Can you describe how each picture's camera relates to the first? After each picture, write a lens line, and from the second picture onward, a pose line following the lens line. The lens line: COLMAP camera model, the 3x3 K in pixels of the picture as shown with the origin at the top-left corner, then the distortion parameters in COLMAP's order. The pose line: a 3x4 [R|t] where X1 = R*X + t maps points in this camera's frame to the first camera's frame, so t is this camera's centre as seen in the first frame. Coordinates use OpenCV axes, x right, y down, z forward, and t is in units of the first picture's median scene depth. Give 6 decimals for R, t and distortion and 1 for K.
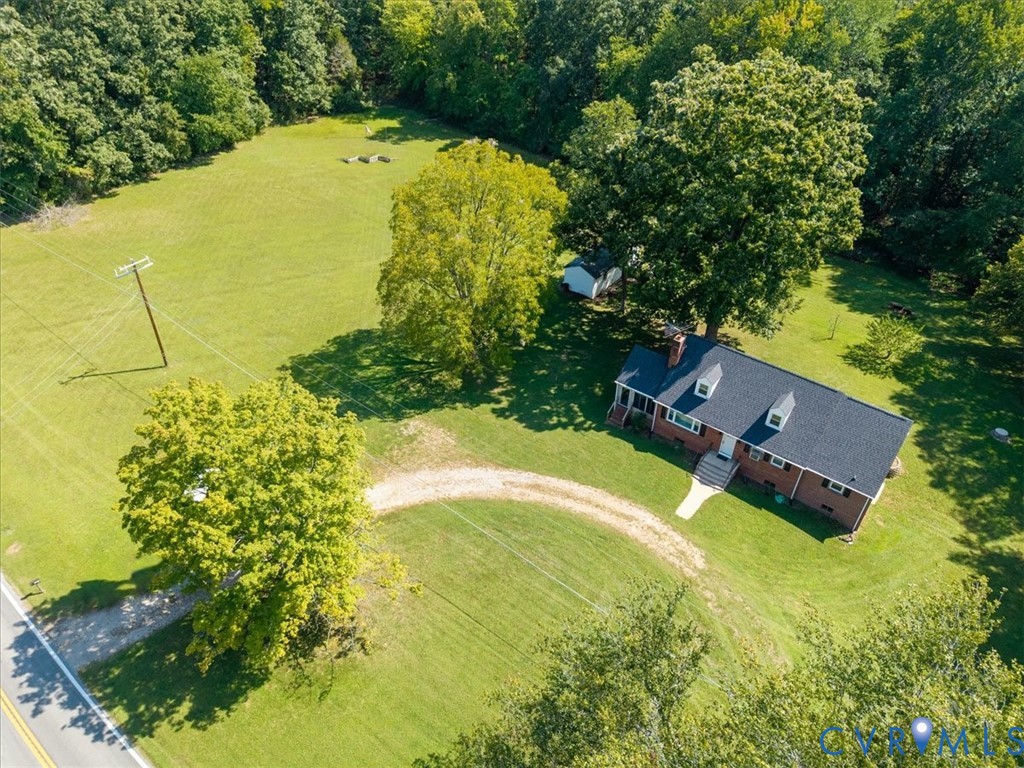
lens RADIAL K [[695.9, 0, 508.2], [0, 695.9, 378.6], [0, 0, 1]] dist [0.017586, -0.000246]
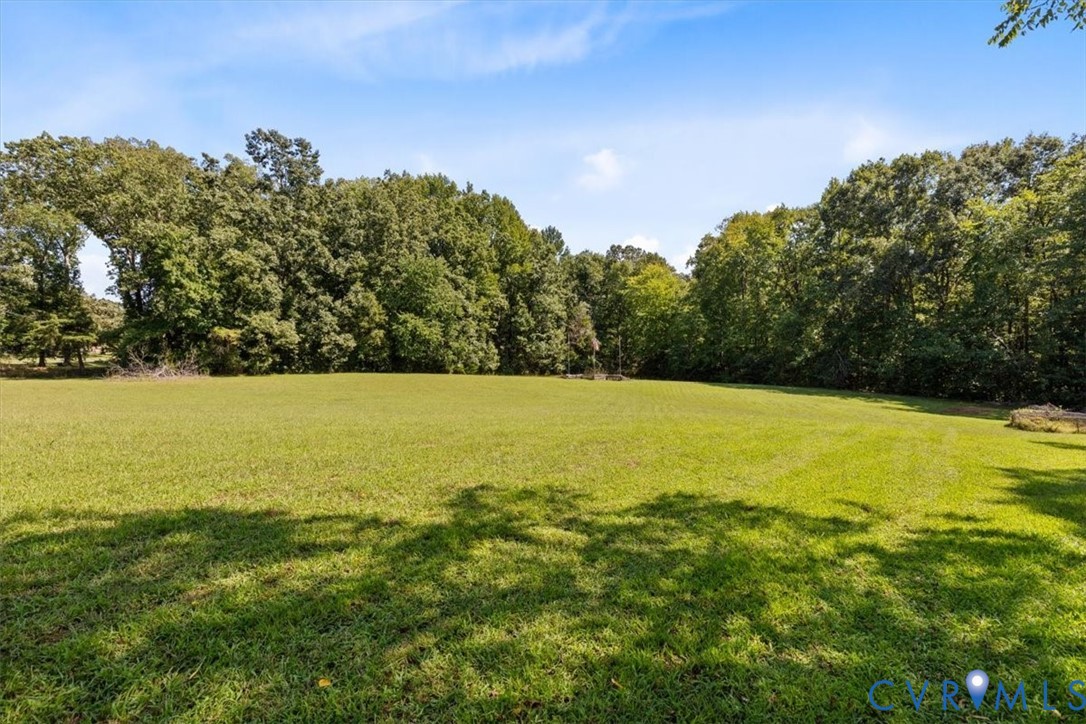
lens RADIAL K [[468.1, 0, 541.9], [0, 468.1, 356.3], [0, 0, 1]] dist [-0.002958, -0.000014]
pose [[0.948921, -0.017756, -0.315014, -0.183934], [-0.177645, 0.795056, -0.579939, -0.059361], [0.260751, 0.606277, 0.751291, 1.140040]]
